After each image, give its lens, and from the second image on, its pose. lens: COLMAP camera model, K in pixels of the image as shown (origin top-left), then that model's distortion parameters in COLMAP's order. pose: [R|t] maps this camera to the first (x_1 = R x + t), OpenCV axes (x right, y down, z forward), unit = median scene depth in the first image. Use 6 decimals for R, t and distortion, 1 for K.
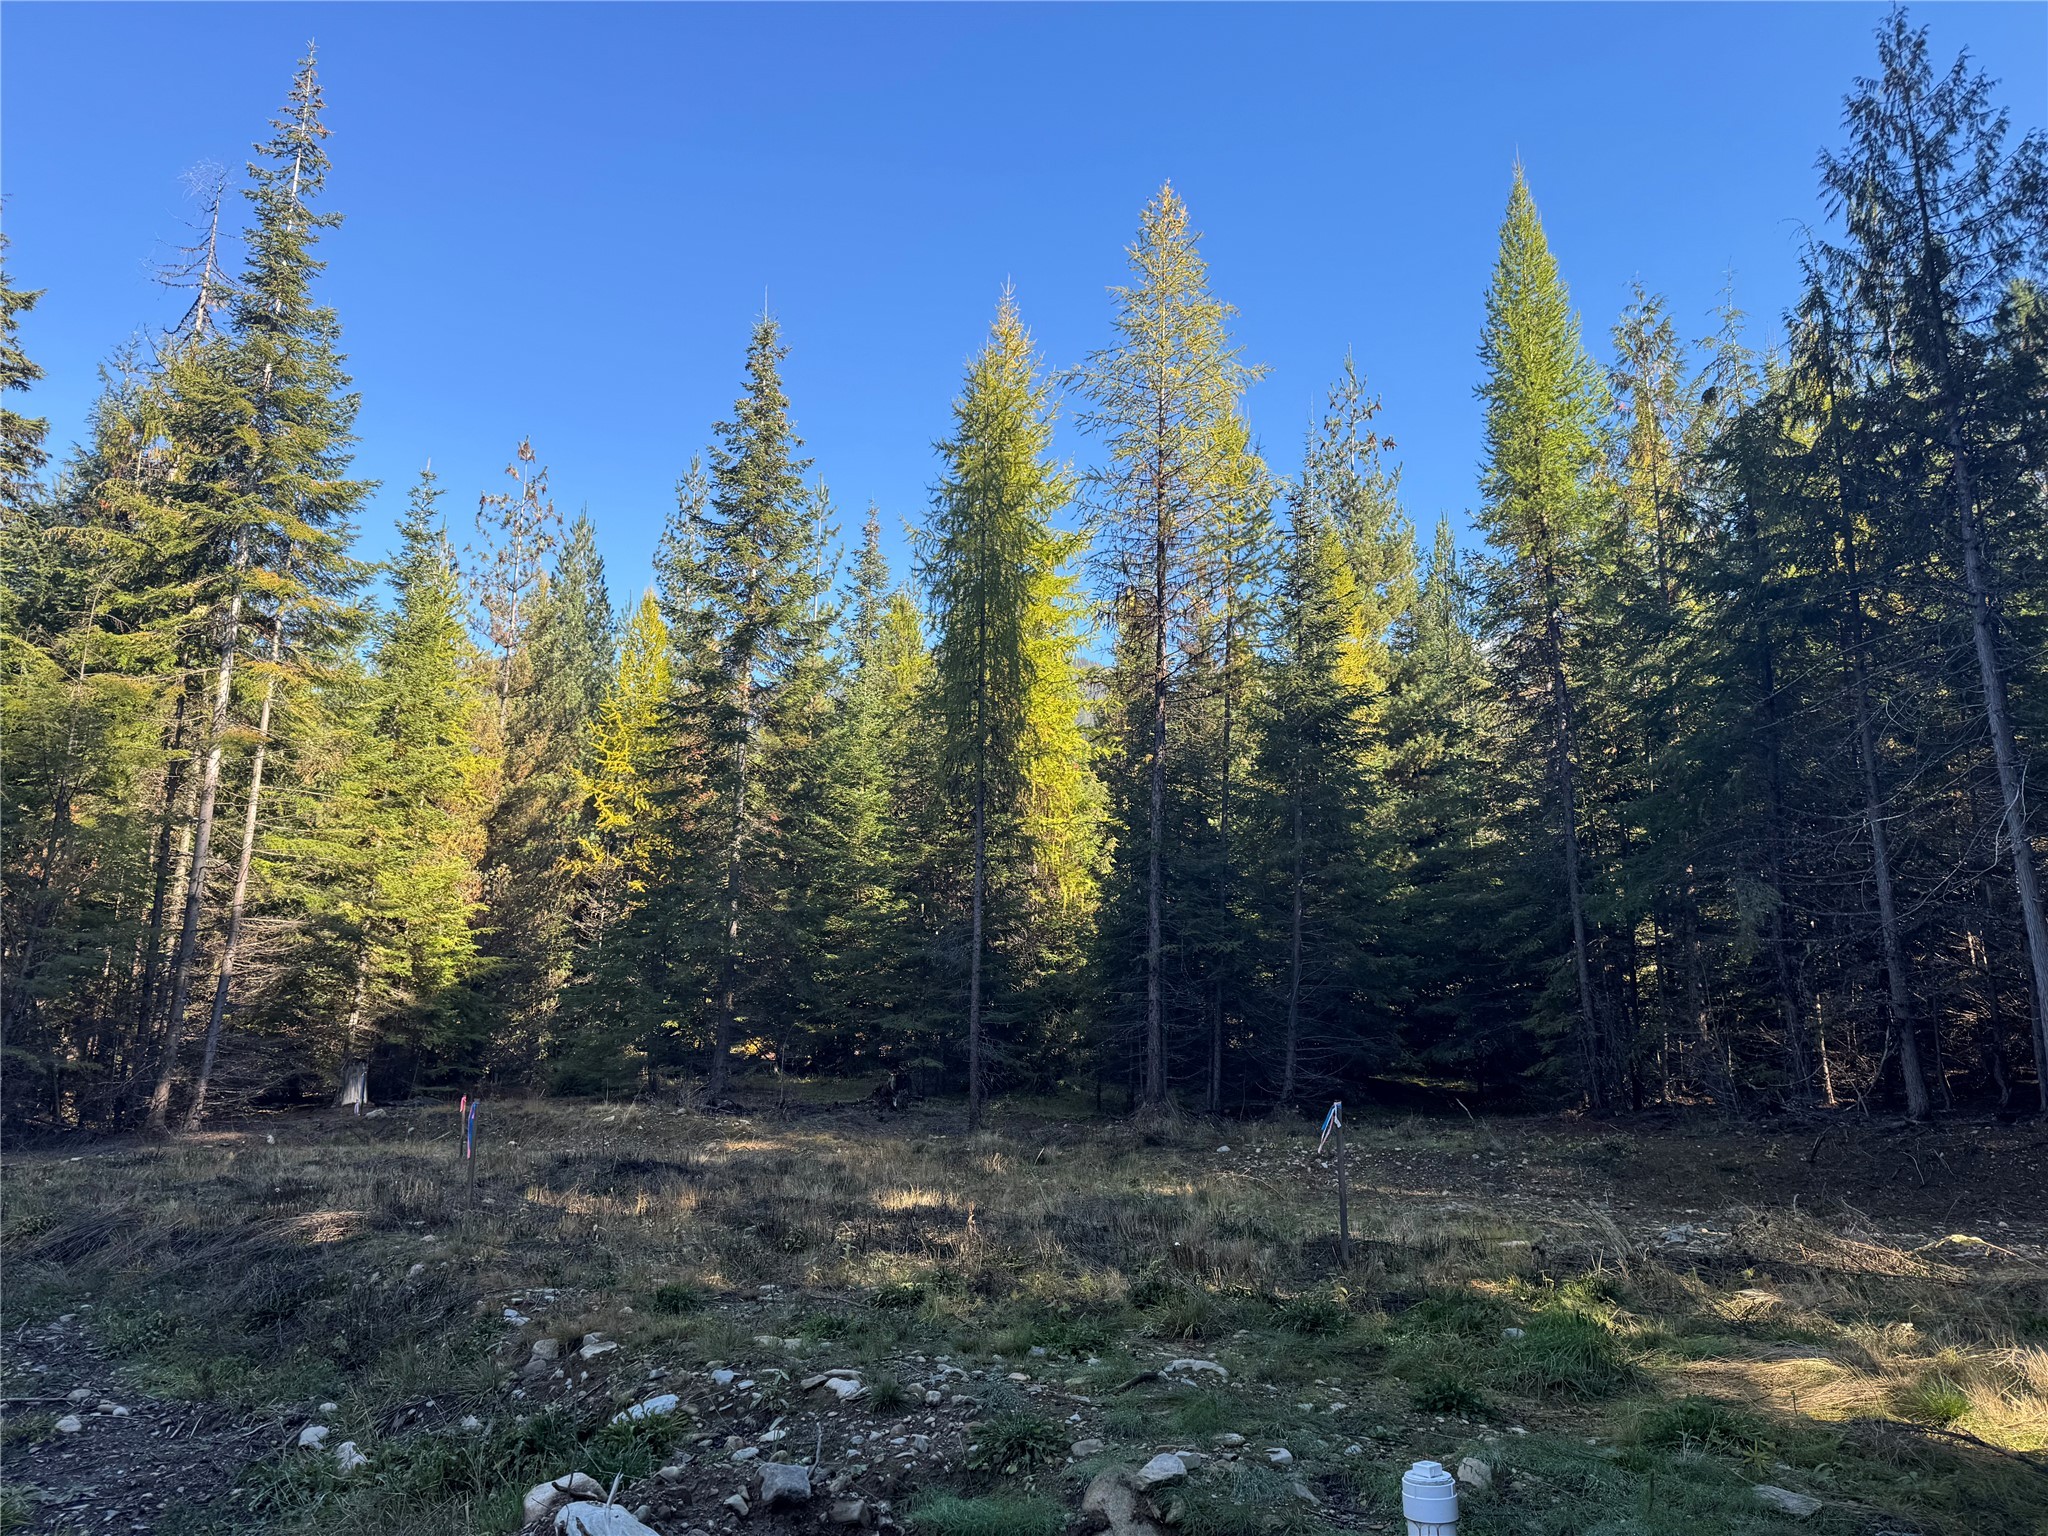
lens RADIAL K [[1428.9, 0, 1022.3], [0, 1428.9, 761.4], [0, 0, 1]] dist [0.067247, -0.078760]
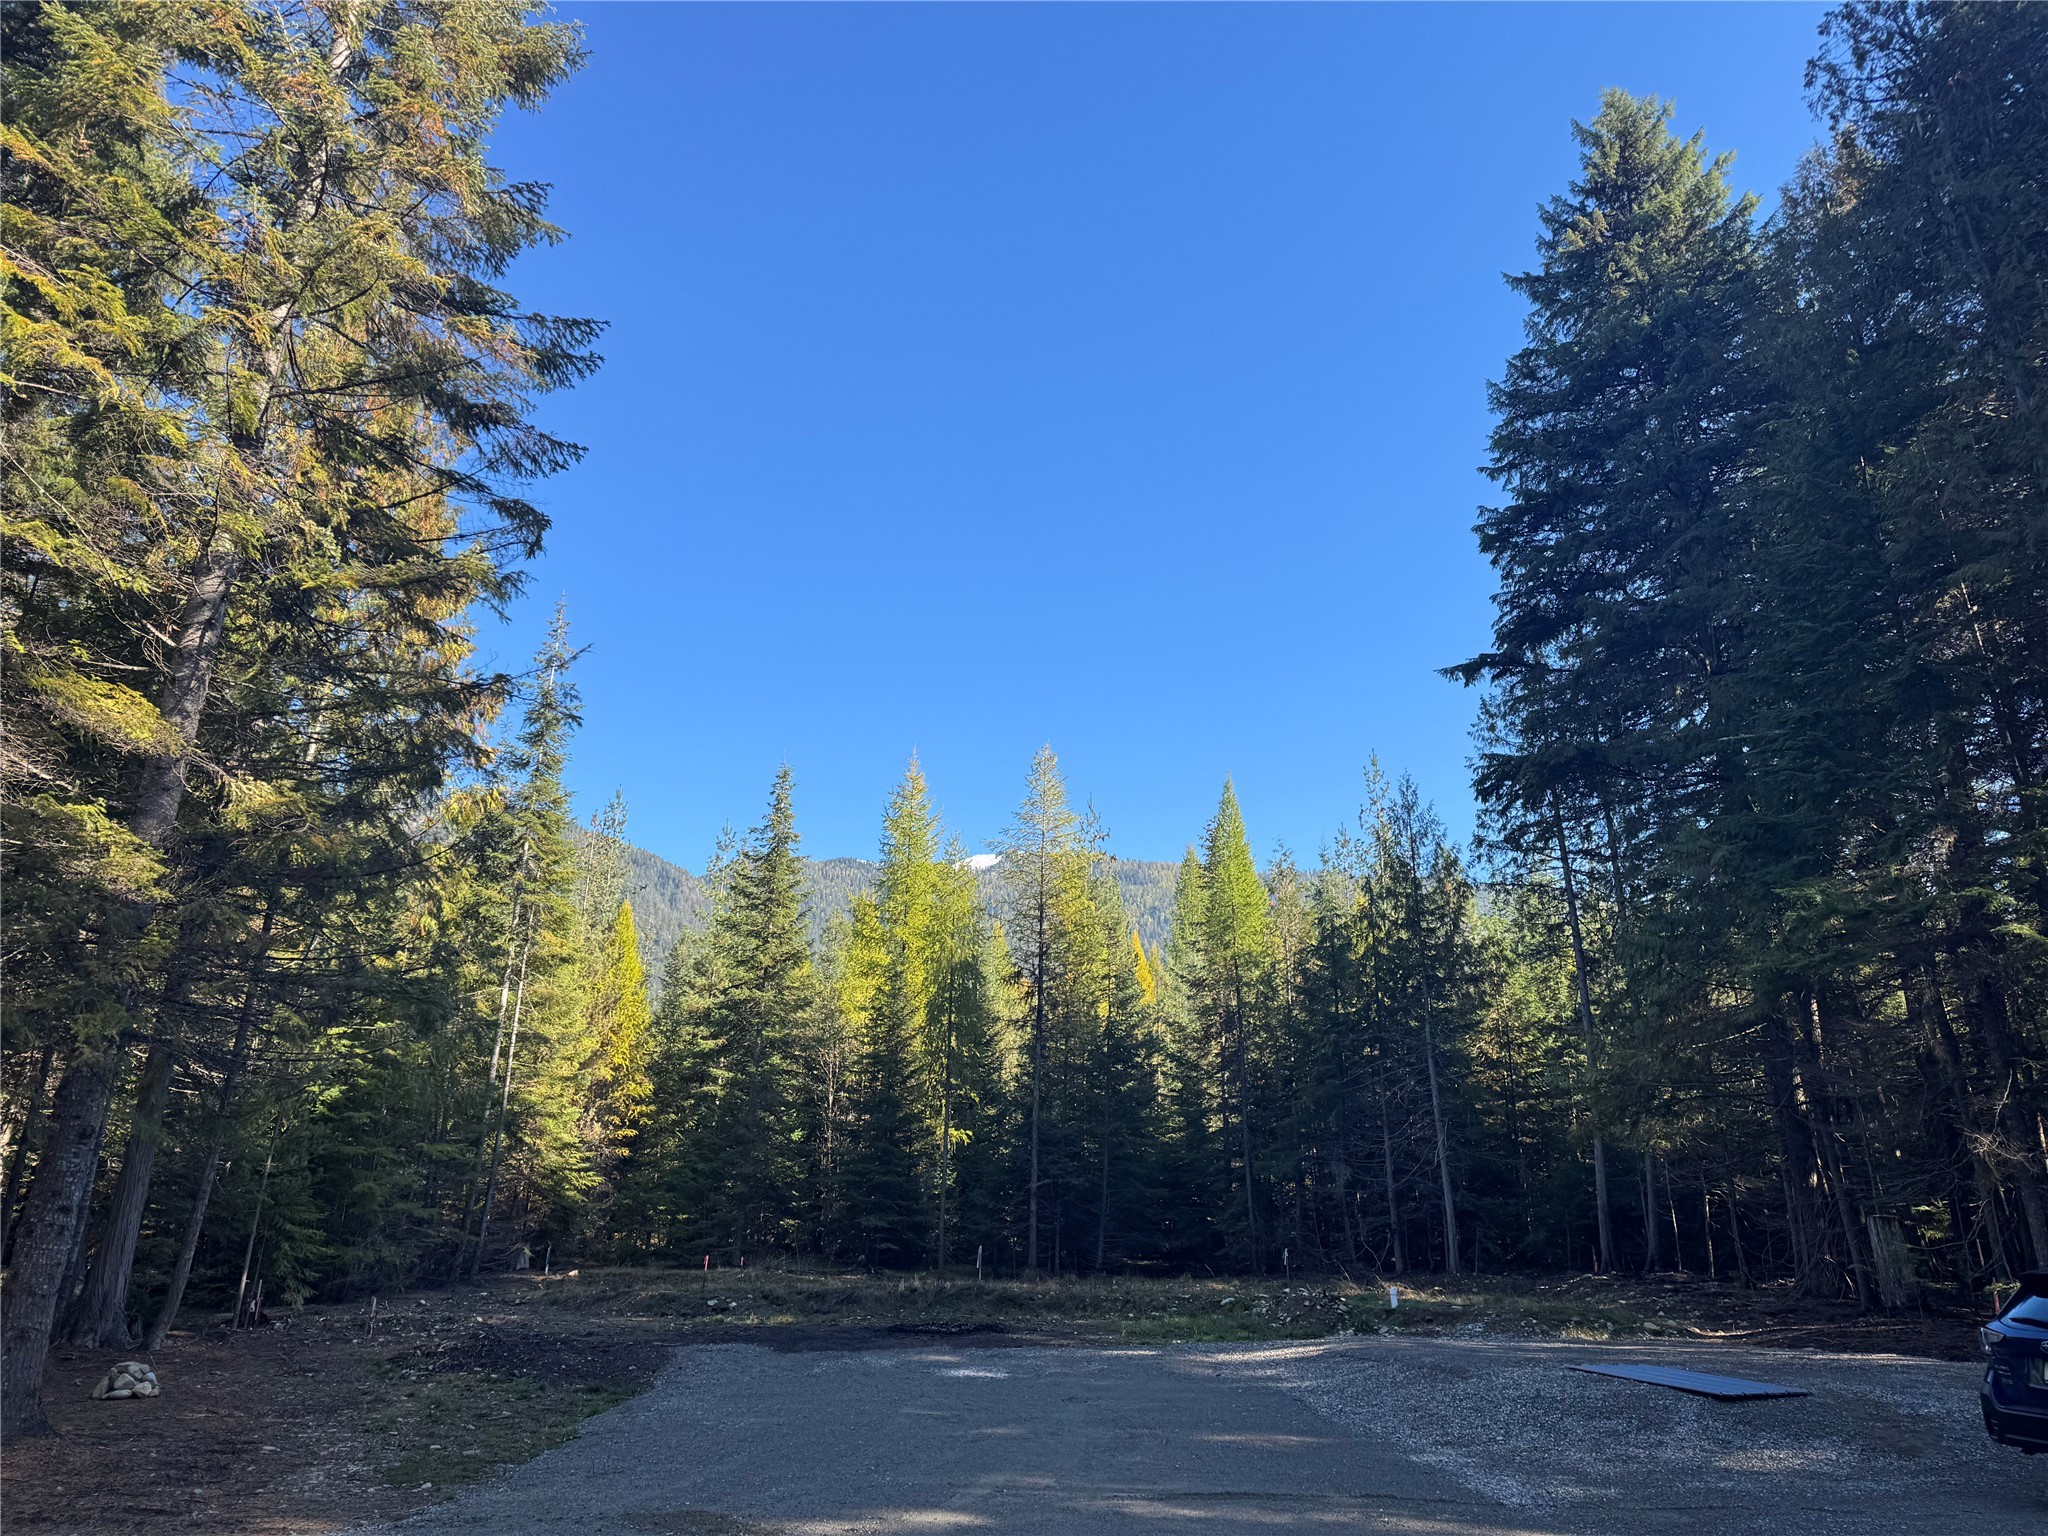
lens RADIAL K [[1428.9, 0, 1031.1], [0, 1428.9, 778.0], [0, 0, 1]] dist [0.067247, -0.078760]
pose [[0.933842, 0.124514, 0.335314, -0.574960], [-0.082903, 0.987272, -0.135725, -0.123913], [-0.347946, 0.098947, 0.932278, -0.729572]]
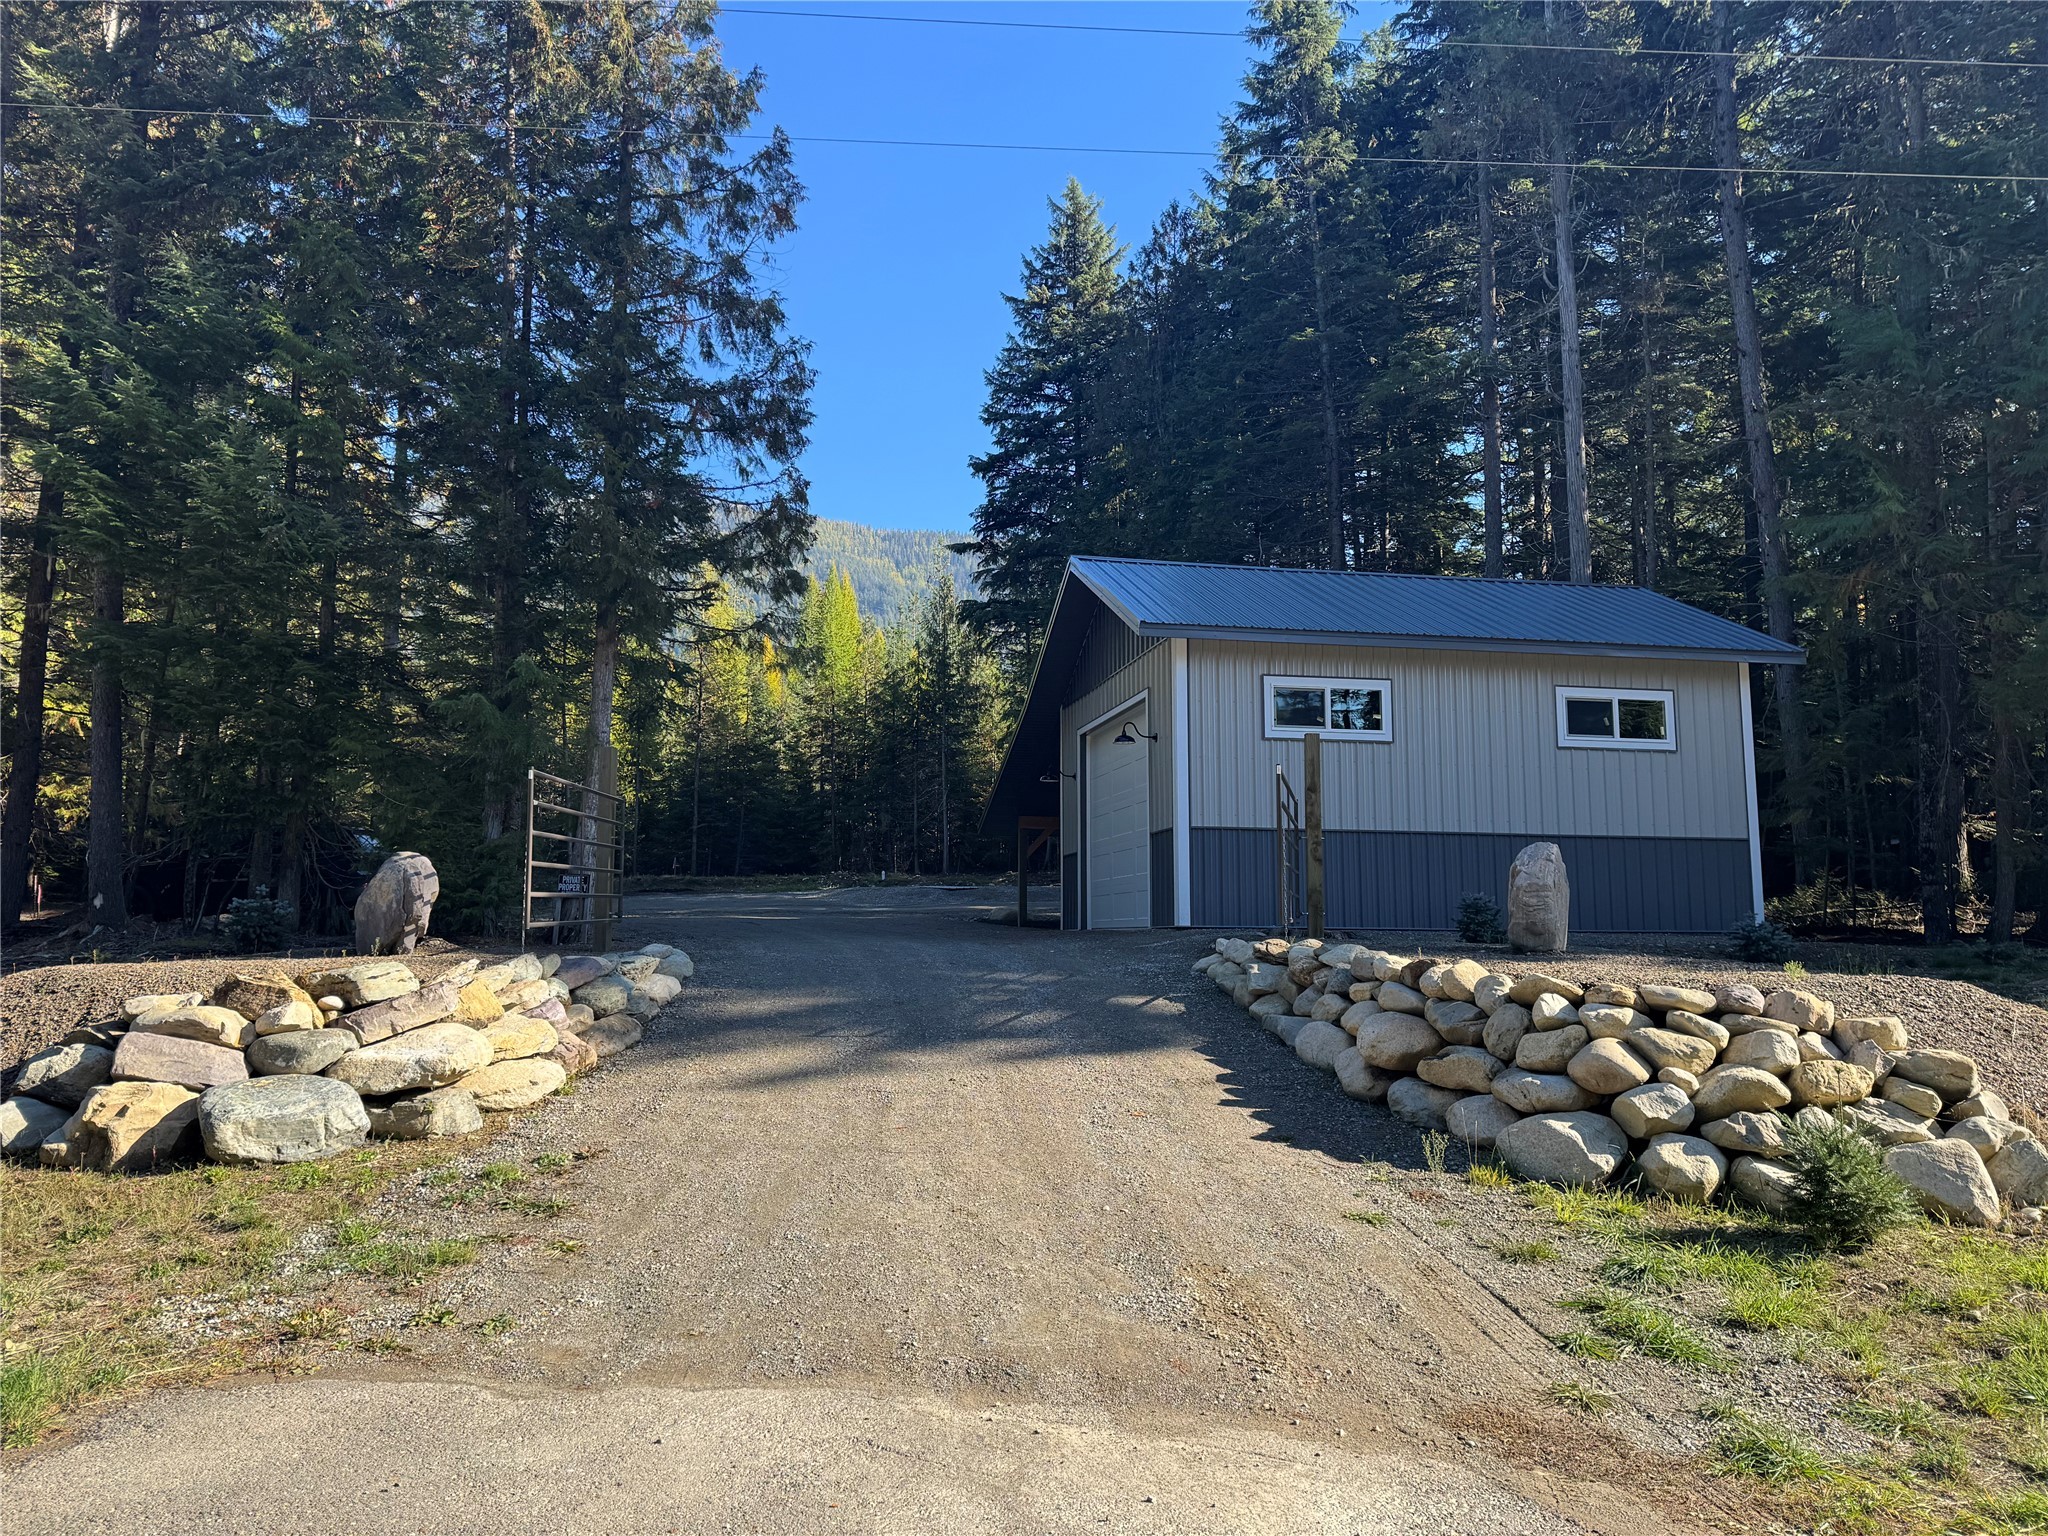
lens RADIAL K [[1428.9, 0, 1037.4], [0, 1428.9, 780.3], [0, 0, 1]] dist [0.067247, -0.078760]
pose [[0.810019, 0.048551, 0.584390, -1.008422], [-0.115371, 0.990283, 0.077643, -0.252997], [-0.574942, -0.130314, 0.807750, -1.648530]]
